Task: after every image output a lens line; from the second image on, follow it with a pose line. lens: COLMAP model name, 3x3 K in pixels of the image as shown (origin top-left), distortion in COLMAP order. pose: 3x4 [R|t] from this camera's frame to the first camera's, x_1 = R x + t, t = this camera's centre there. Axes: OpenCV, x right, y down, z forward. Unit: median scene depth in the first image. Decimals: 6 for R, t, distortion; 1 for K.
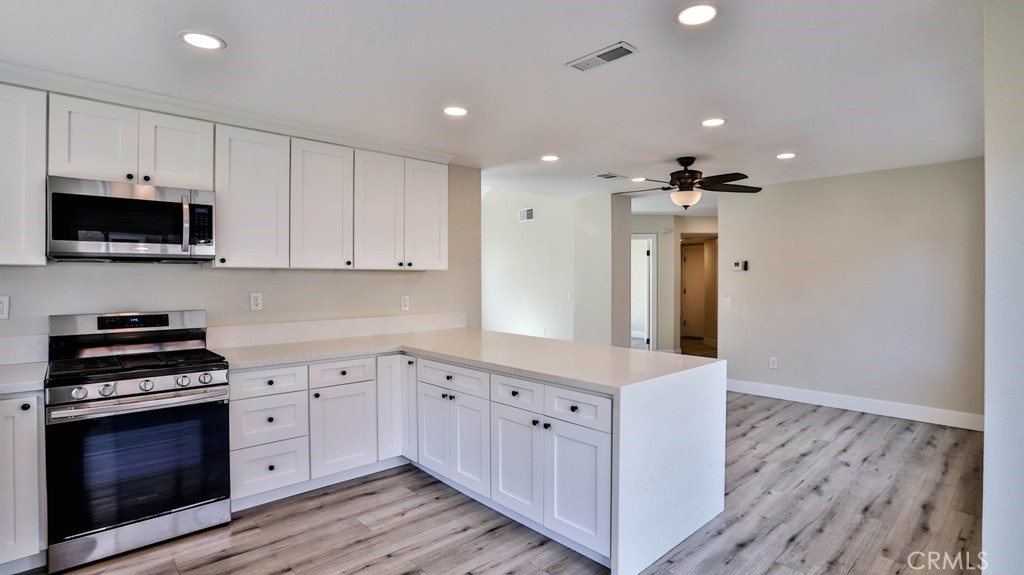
lens RADIAL K [[500.2, 0, 483.6], [0, 500.2, 282.1], [0, 0, 1]] dist [-0.000298, -0.000063]
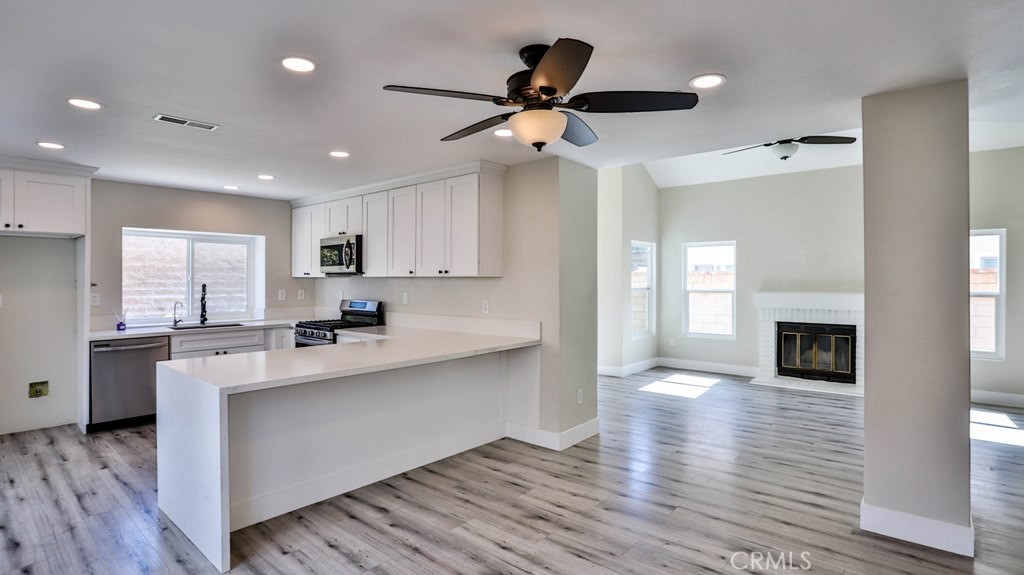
lens RADIAL K [[498.5, 0, 510.0], [0, 498.5, 279.3], [0, 0, 1]] dist [-0.033662, 0.011033]
pose [[0.144843, 0.000944, -0.989454, 1.106622], [-0.007420, 0.999972, -0.000132, -0.021261], [0.989427, 0.007361, 0.144846, 1.074670]]
